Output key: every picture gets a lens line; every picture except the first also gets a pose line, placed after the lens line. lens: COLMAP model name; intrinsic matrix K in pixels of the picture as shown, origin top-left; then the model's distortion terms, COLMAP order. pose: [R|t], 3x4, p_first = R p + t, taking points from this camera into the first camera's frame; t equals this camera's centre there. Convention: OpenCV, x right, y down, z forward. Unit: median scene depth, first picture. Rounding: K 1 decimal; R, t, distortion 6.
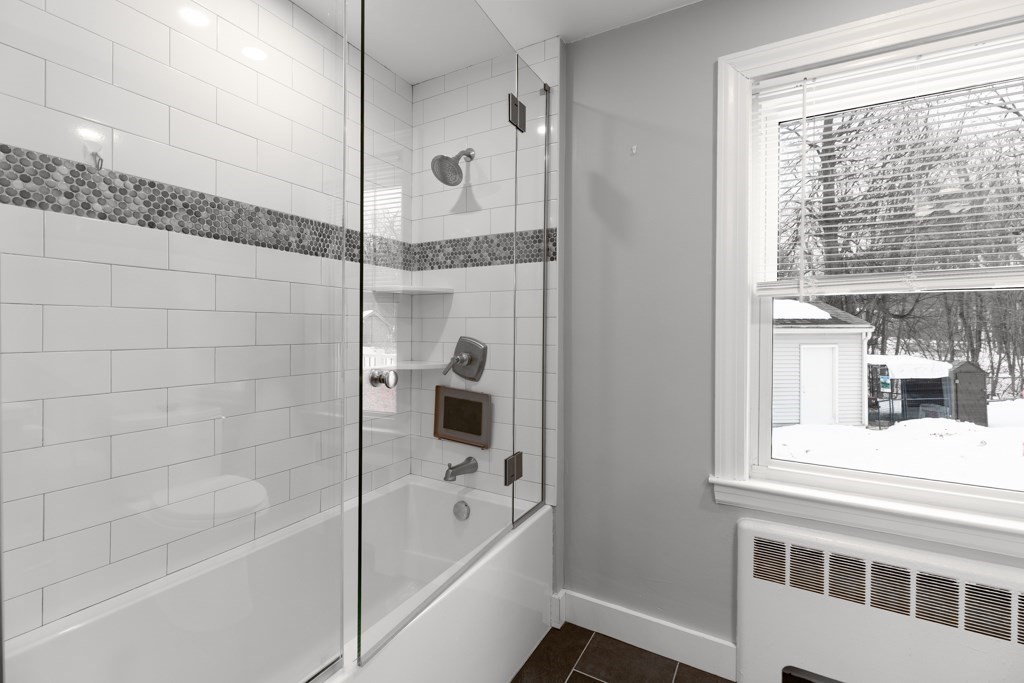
lens RADIAL K [[453.0, 0, 509.6], [0, 453.0, 331.0], [0, 0, 1]] dist [0.003596, -0.000172]
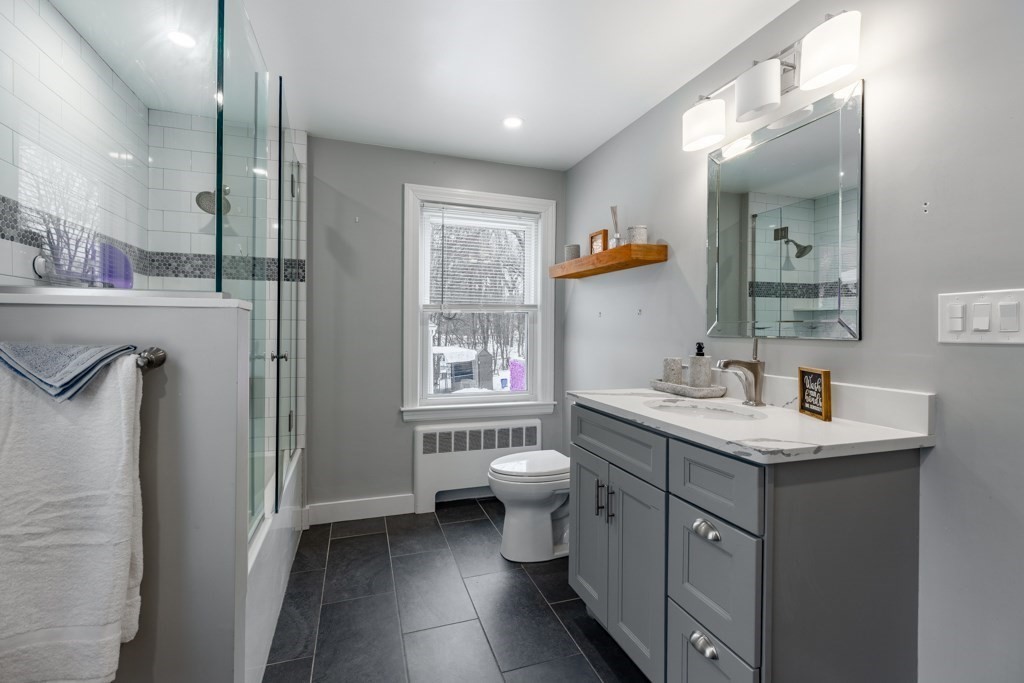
lens RADIAL K [[453.0, 0, 510.7], [0, 453.0, 334.0], [0, 0, 1]] dist [0.003596, -0.000172]
pose [[0.656659, -0.011319, 0.754103, -0.501897], [0.004302, 0.999927, 0.011262, 0.000879], [-0.754176, -0.004151, 0.656660, -0.419409]]
